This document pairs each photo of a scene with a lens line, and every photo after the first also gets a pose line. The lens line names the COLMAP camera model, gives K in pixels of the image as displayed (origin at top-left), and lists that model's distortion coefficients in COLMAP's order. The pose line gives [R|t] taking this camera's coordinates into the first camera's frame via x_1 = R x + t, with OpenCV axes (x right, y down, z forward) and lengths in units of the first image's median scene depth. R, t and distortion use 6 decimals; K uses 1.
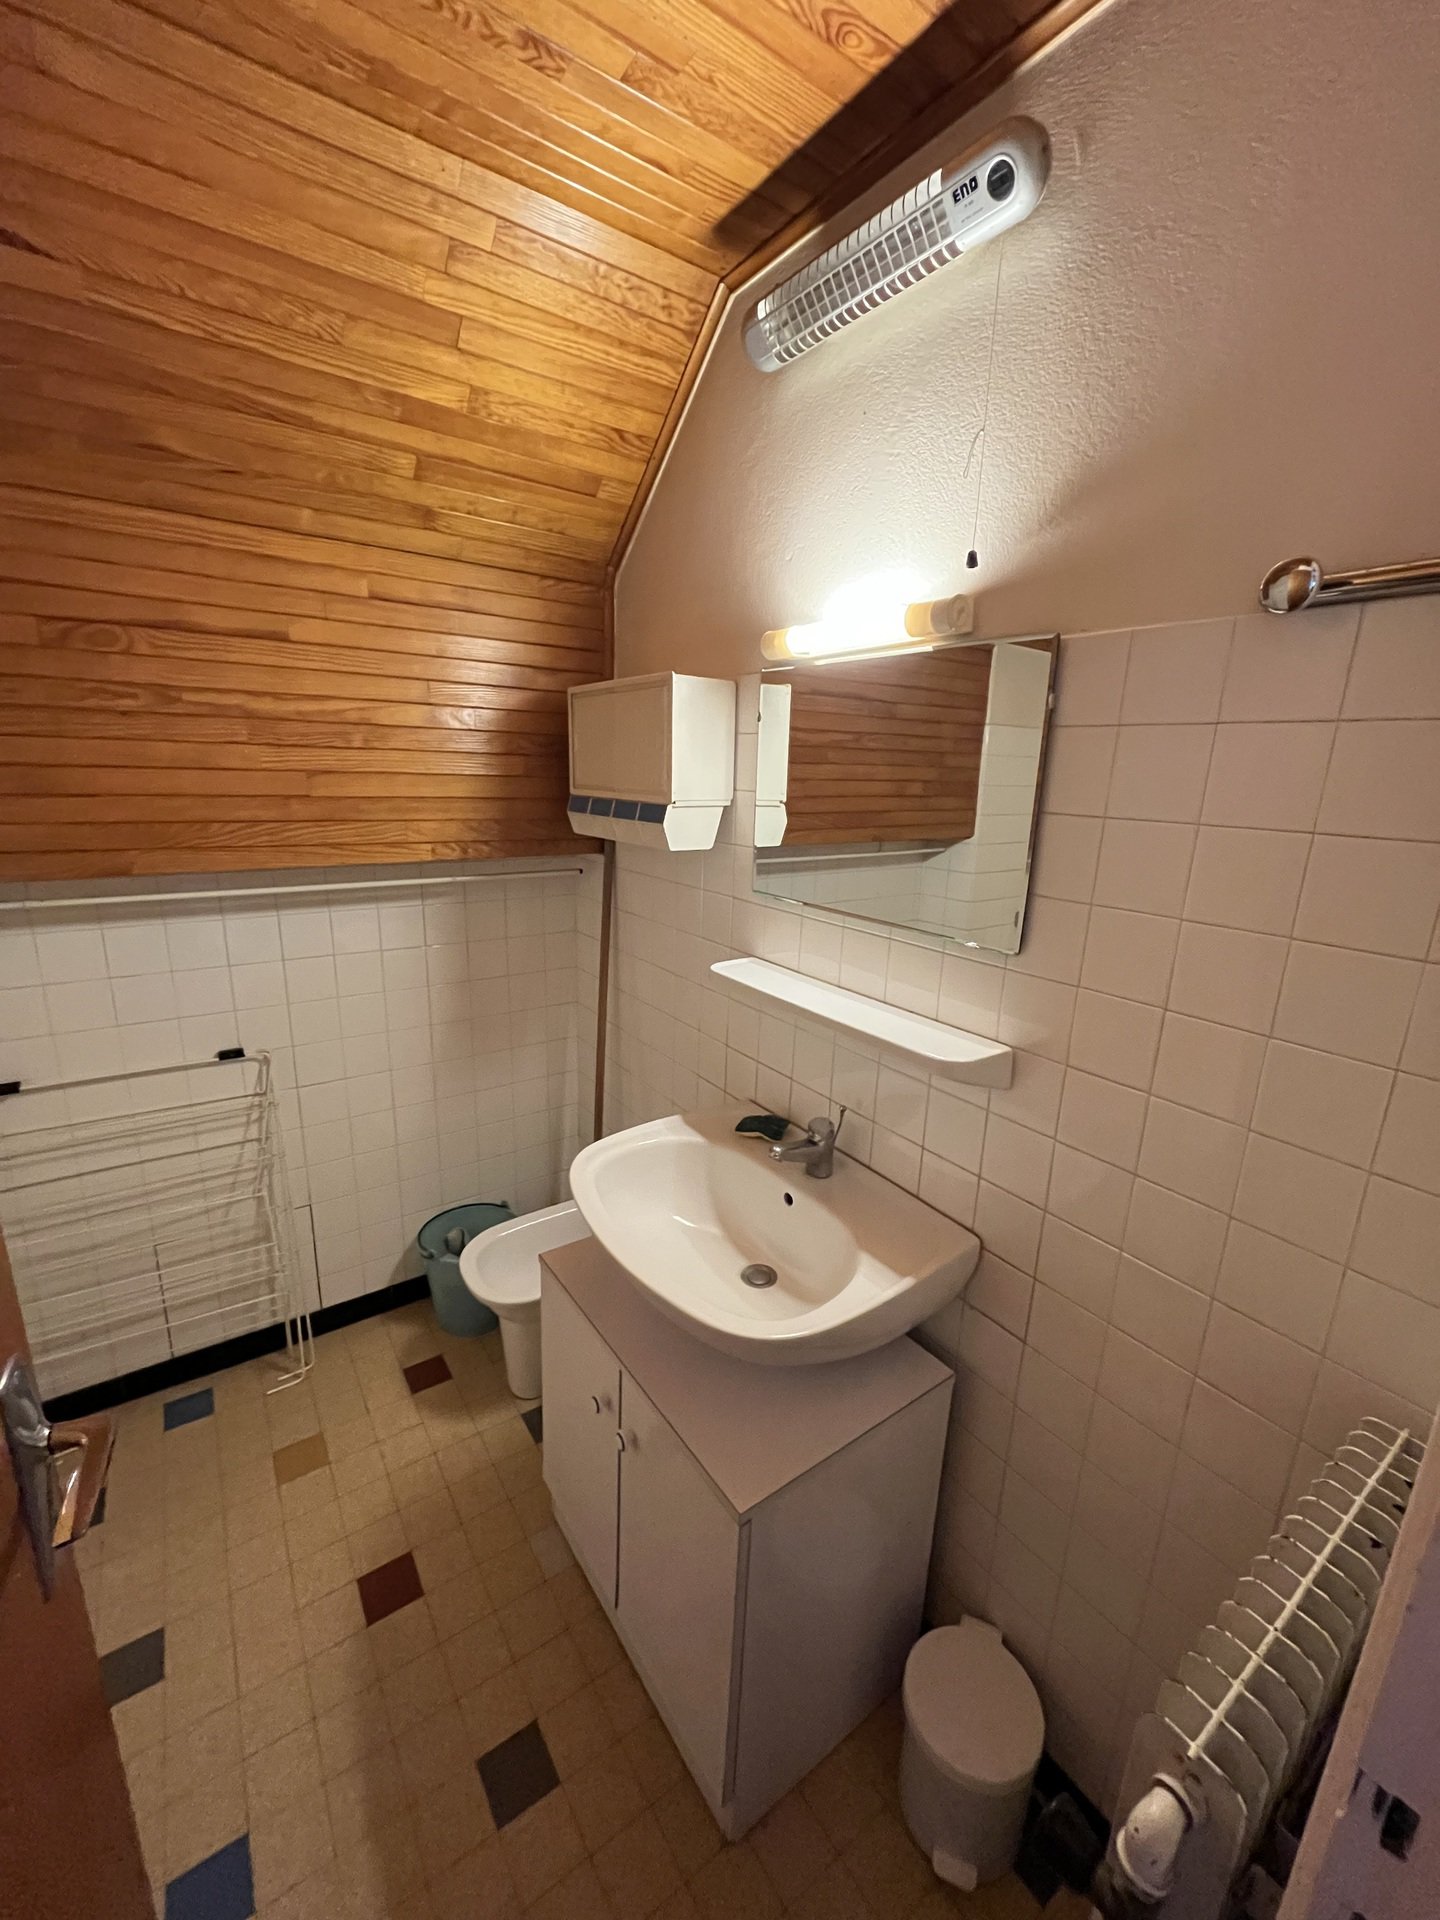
lens RADIAL K [[767.2, 0, 720.0], [0, 767.2, 960.0], [0, 0, 1]] dist [0.002423, 0.000154]
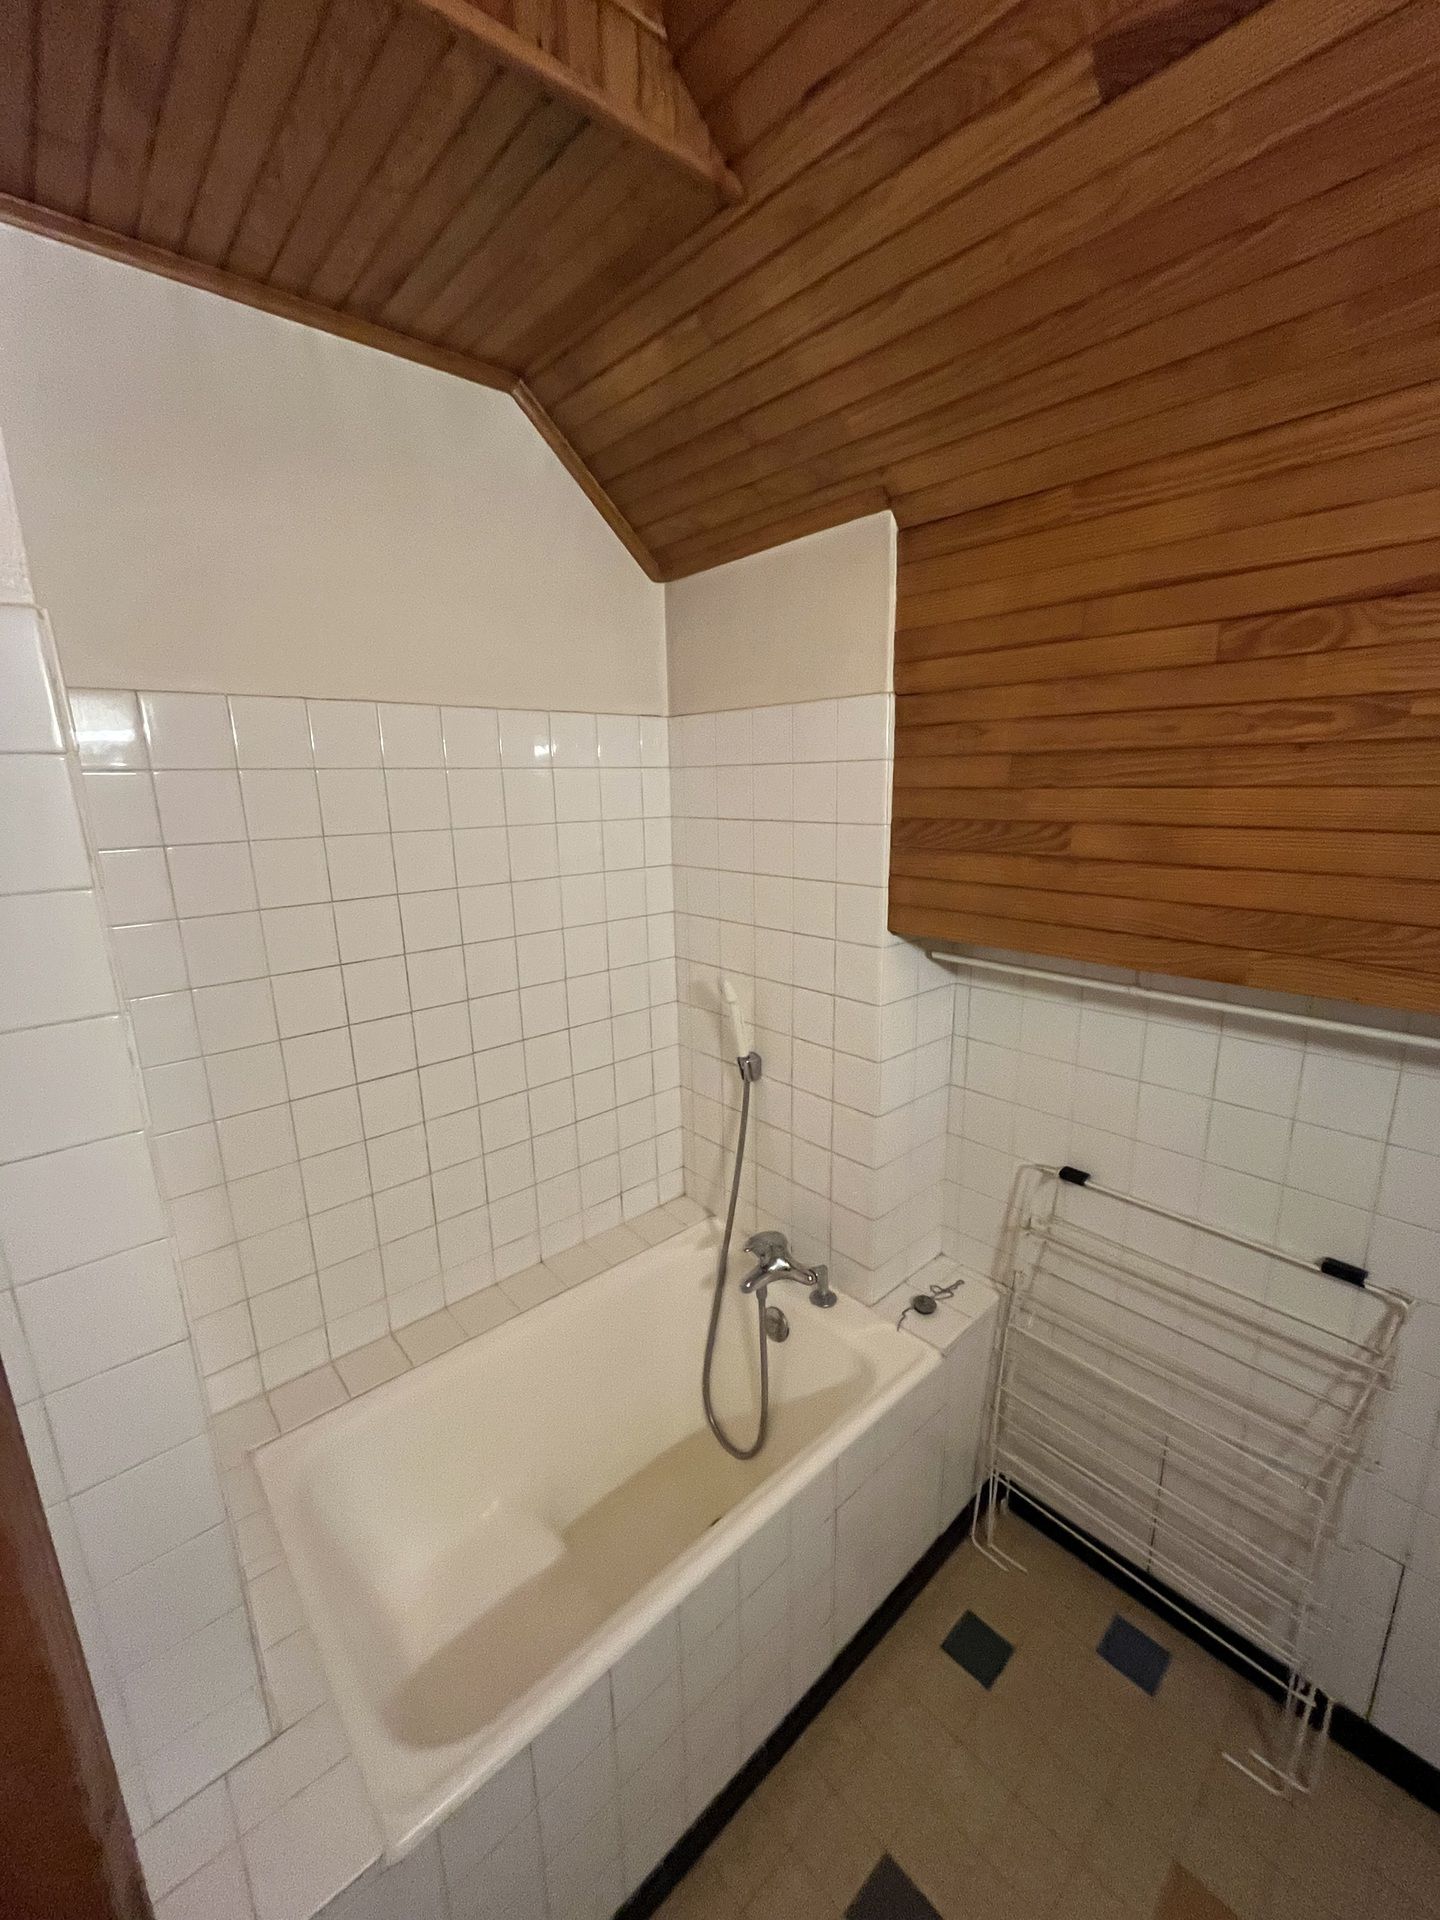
lens RADIAL K [[788.6, 0, 720.0], [0, 788.6, 960.0], [0, 0, 1]] dist [-0.004500, -0.000840]
pose [[0.131395, 0.193565, -0.972249, -0.156161], [-0.222040, 0.961581, 0.161434, -0.137802], [0.966144, 0.194667, 0.169326, 0.424447]]
